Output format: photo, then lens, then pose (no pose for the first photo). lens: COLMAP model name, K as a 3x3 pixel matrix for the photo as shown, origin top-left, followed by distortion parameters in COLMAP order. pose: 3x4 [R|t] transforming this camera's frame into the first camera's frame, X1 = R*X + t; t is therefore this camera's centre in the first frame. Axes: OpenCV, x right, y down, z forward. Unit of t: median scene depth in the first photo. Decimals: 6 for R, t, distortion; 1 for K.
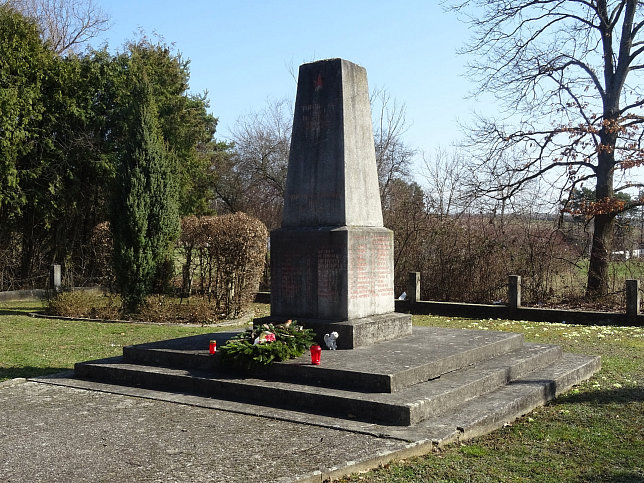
lens RADIAL K [[755.2, 0, 322.0], [0, 755.2, 241.5], [0, 0, 1]] dist [0.012963, -0.022007]
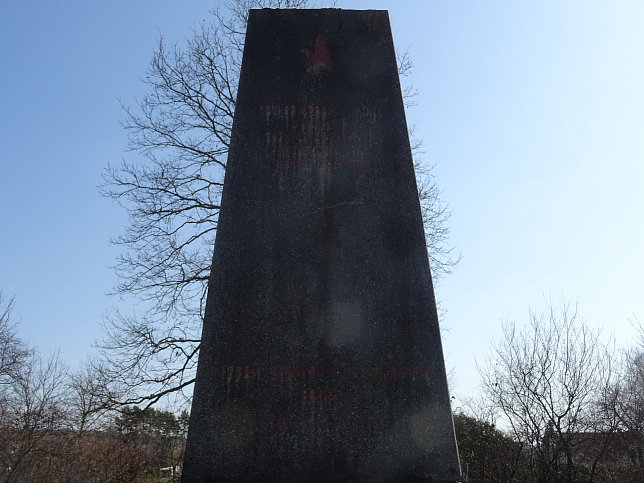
lens RADIAL K [[665.9, 0, 322.0], [0, 665.9, 241.5], [0, 0, 1]] dist [-0.010467, -0.028964]
pose [[0.813543, 0.174211, 0.554796, -0.057978], [0.005484, 0.951728, -0.306894, -0.010348], [-0.581479, 0.252714, 0.773316, 0.277264]]
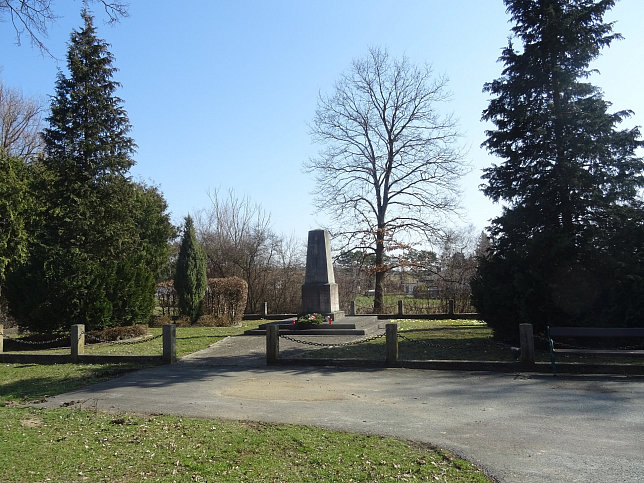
lens RADIAL K [[529.6, 0, 322.0], [0, 529.6, 241.5], [0, 0, 1]] dist [-0.001873, -0.000145]
pose [[0.957183, -0.006434, 0.289414, -0.220847], [0.031151, 0.996237, -0.080880, -0.005115], [-0.287804, 0.086433, 0.953781, -0.393013]]
